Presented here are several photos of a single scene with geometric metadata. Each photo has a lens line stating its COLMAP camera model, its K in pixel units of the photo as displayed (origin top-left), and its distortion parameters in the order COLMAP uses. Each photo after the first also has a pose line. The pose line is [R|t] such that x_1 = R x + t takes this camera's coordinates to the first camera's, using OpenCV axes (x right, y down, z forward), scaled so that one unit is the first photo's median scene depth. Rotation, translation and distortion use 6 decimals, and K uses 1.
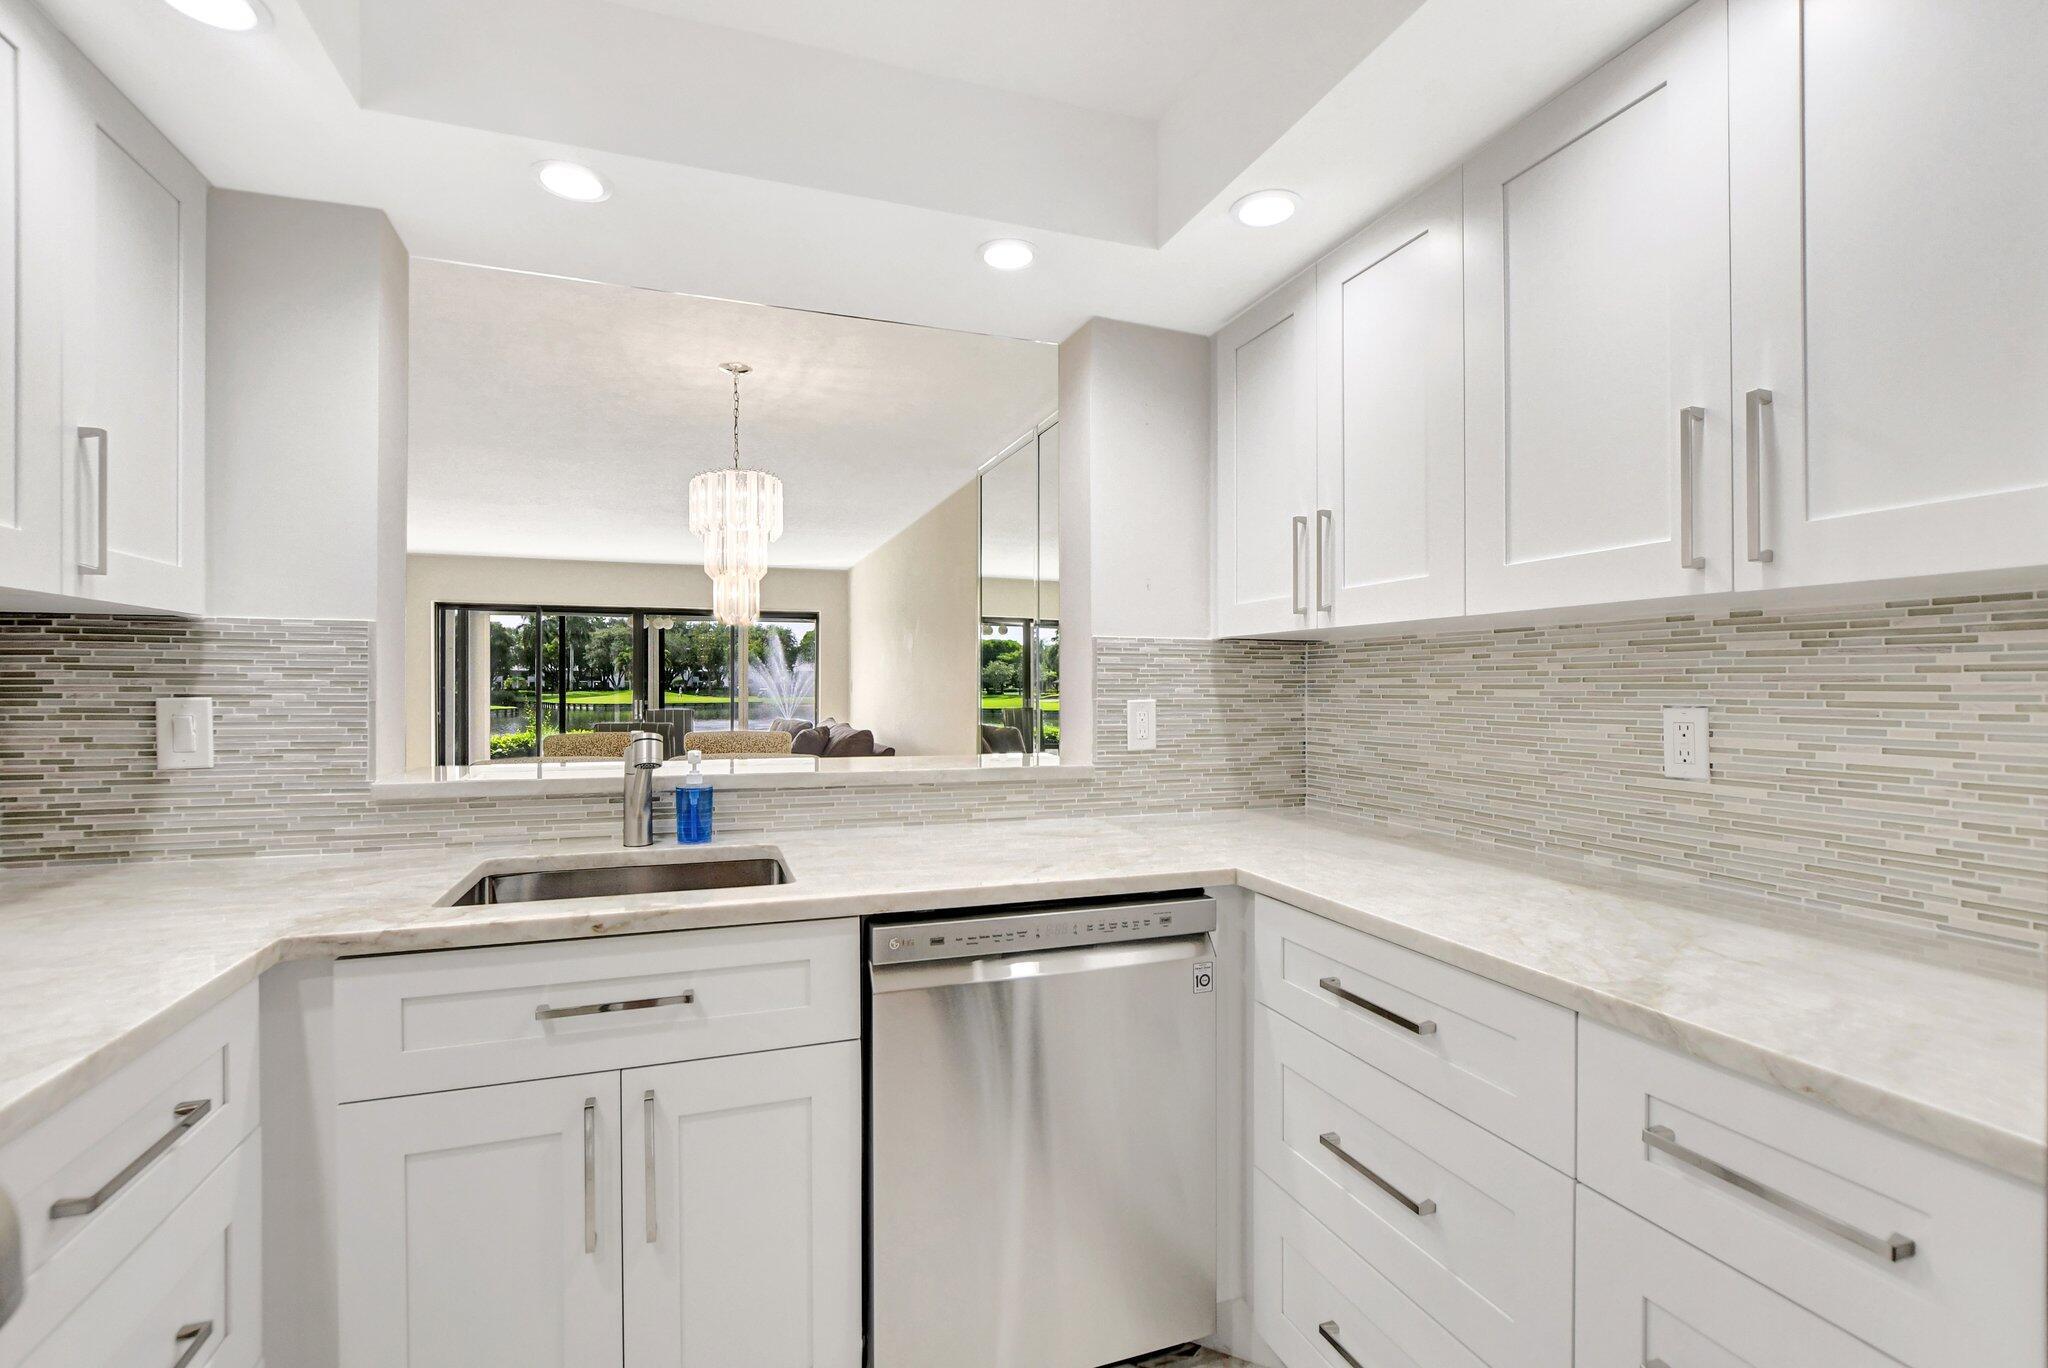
lens RADIAL K [[893.7, 0, 992.4], [0, 893.7, 691.4], [0, 0, 1]] dist [0.000677, -0.000141]
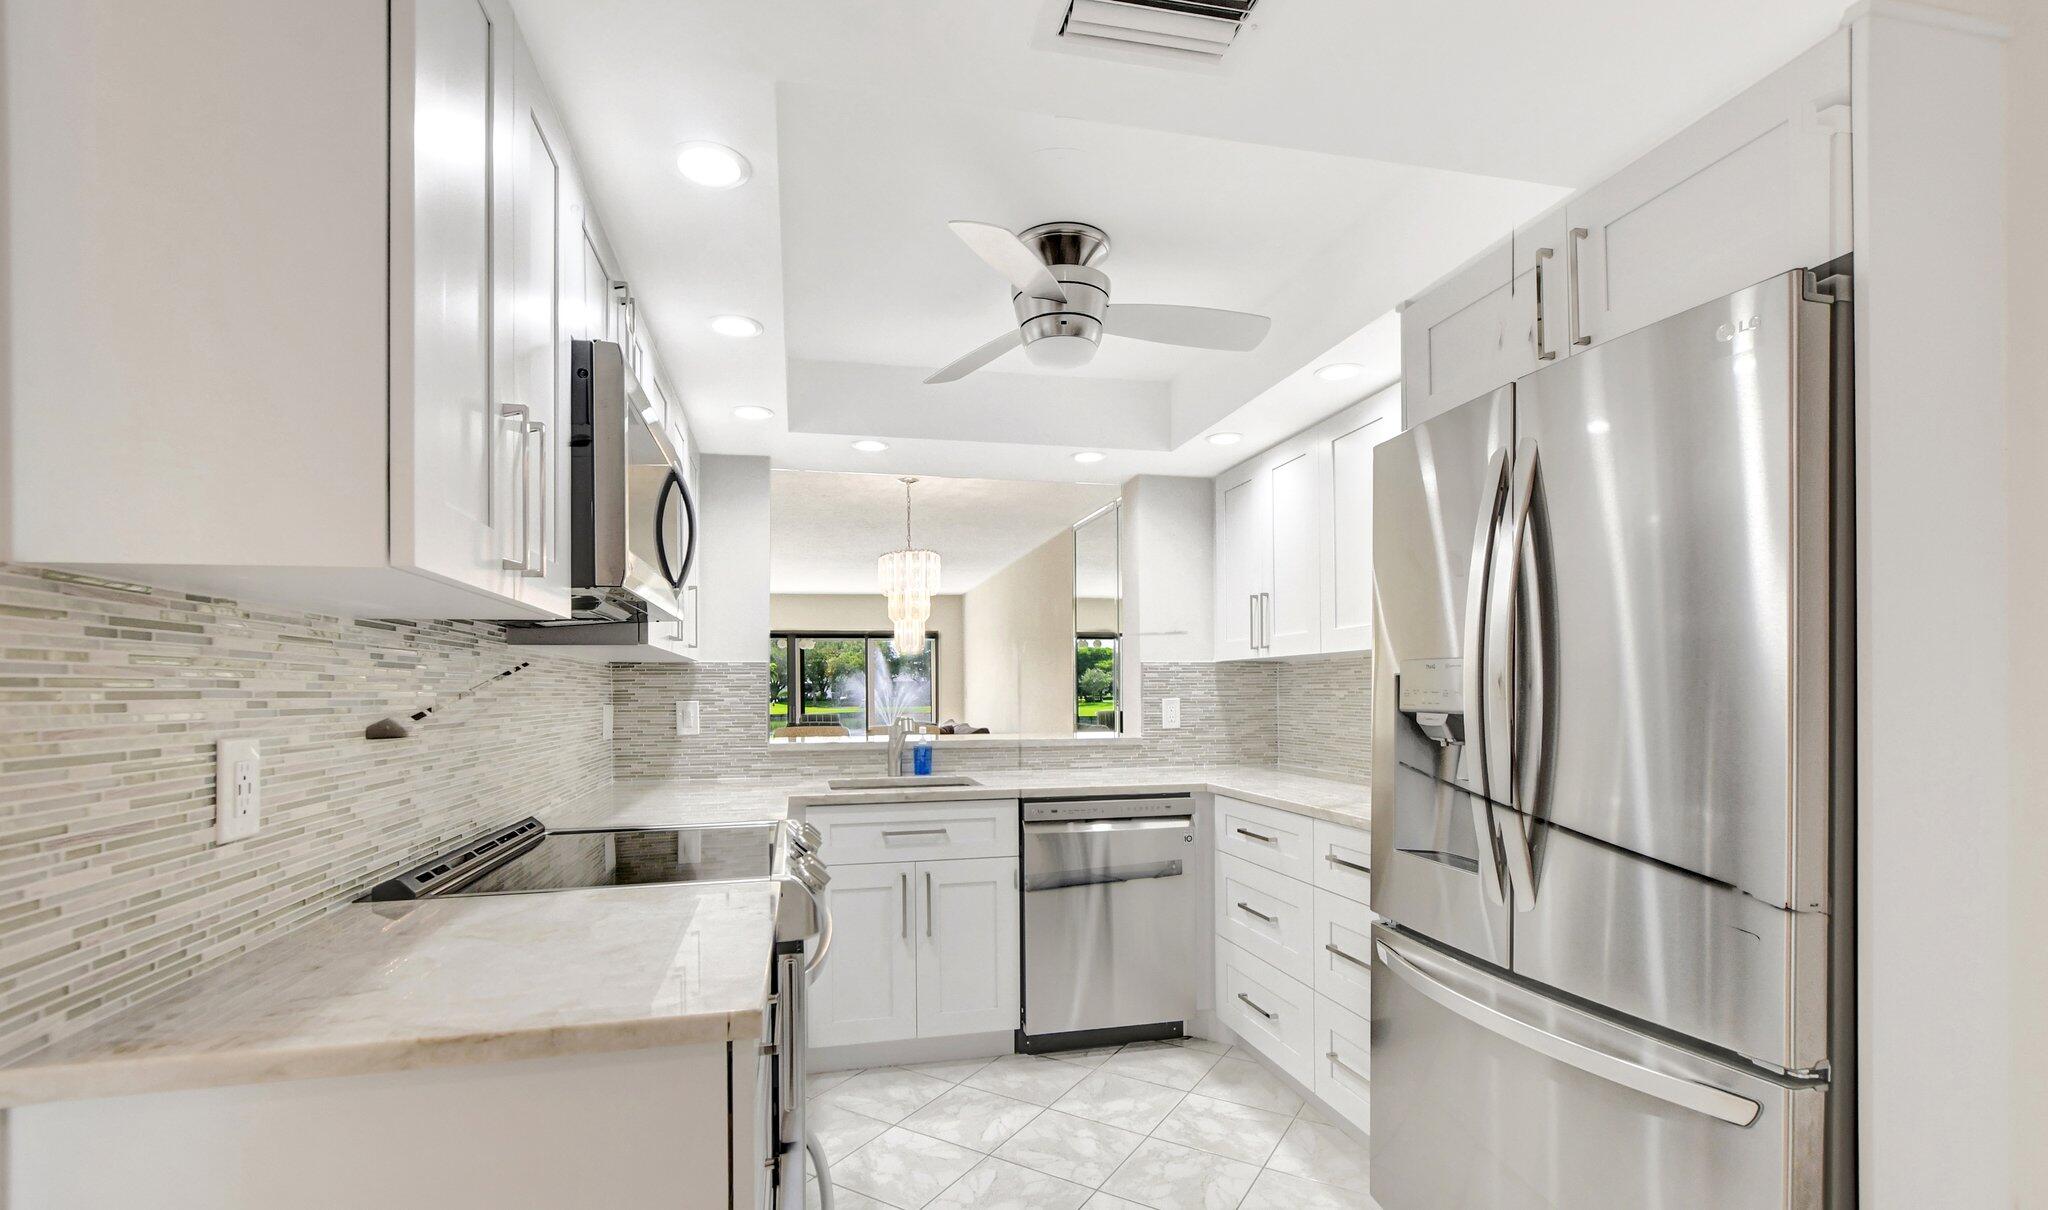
lens RADIAL K [[909.4, 0, 954.7], [0, 909.4, 706.1], [0, 0, 1]] dist [0.000734, 0.000129]
pose [[0.988932, -0.007823, -0.148163, 0.019006], [0.009293, 0.999914, 0.009230, 0.004303], [0.148078, -0.010505, 0.988920, -0.832155]]
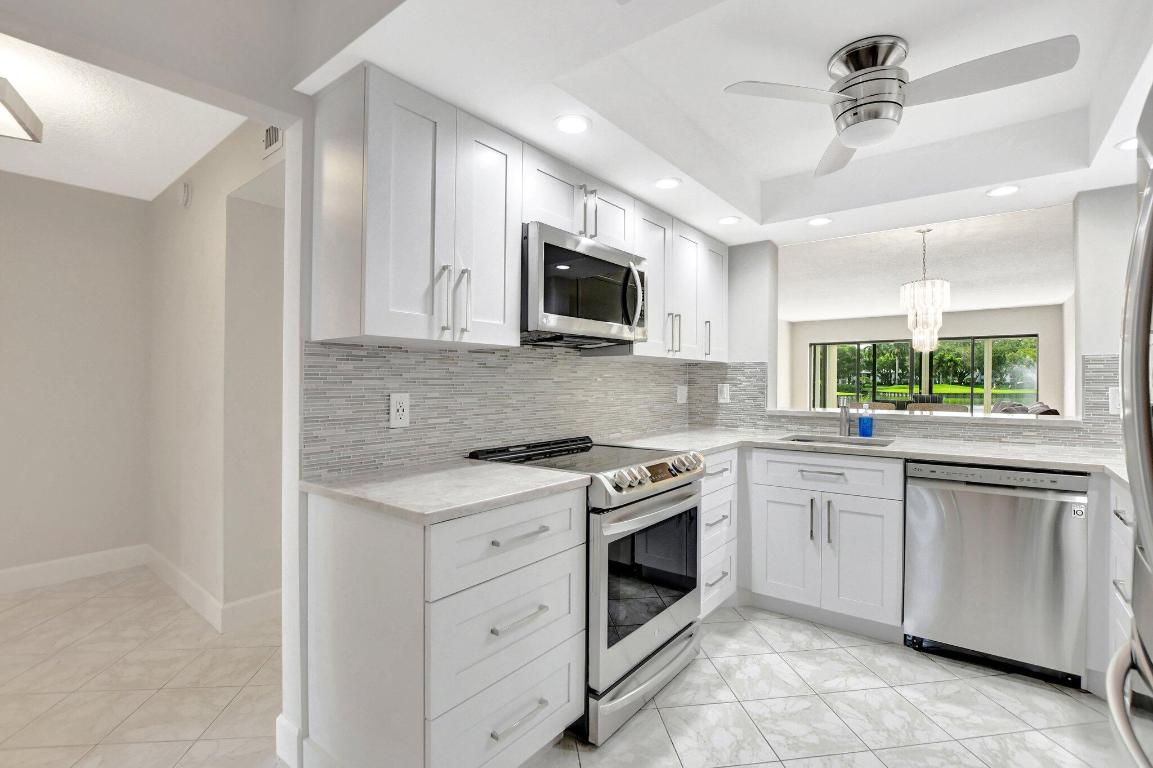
lens RADIAL K [[510.6, 0, 576.5], [0, 510.6, 384.0], [0, 0, 1]] dist [-0.018636, 0.000044]
pose [[0.534189, 0.001969, -0.845363, 0.479890], [-0.003719, 0.999993, -0.000020, 0.007393], [0.845357, 0.003155, 0.534193, -0.553846]]
